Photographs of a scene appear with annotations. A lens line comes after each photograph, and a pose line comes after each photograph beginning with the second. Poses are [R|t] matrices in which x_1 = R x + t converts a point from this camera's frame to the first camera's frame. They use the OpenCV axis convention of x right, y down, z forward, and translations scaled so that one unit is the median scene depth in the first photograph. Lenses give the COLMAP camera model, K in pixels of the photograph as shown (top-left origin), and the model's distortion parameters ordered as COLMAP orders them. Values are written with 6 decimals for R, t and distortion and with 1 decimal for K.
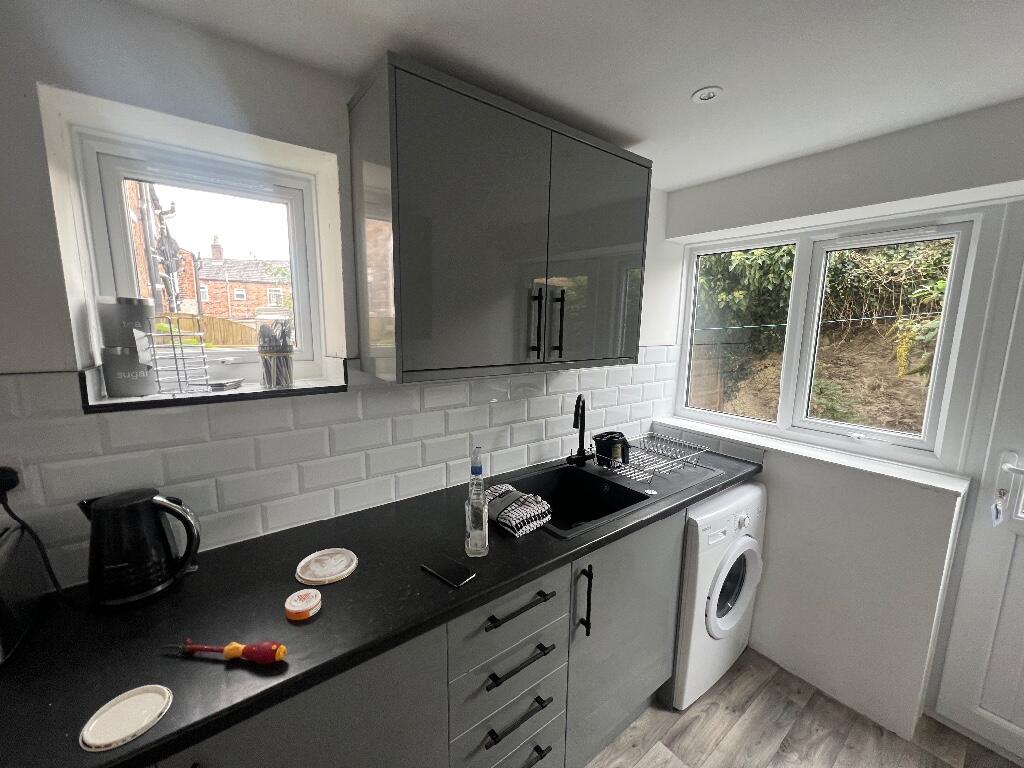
lens RADIAL K [[409.2, 0, 509.0], [0, 409.2, 384.4], [0, 0, 1]] dist [-0.003405, 0.000747]
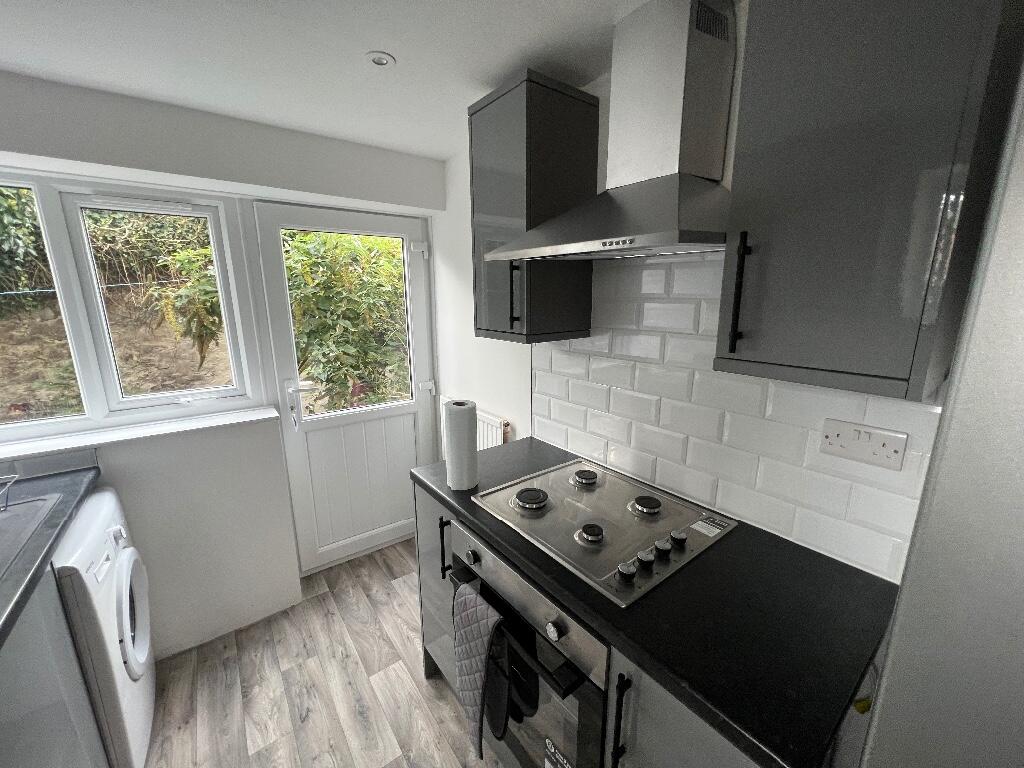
lens RADIAL K [[409.2, 0, 513.2], [0, 409.2, 384.0], [0, 0, 1]] dist [-0.003405, 0.000747]
pose [[-0.006771, -0.226433, 0.974003, -0.159486], [0.153445, 0.962255, 0.224768, -0.020064], [-0.988134, 0.150978, 0.028230, 0.130337]]
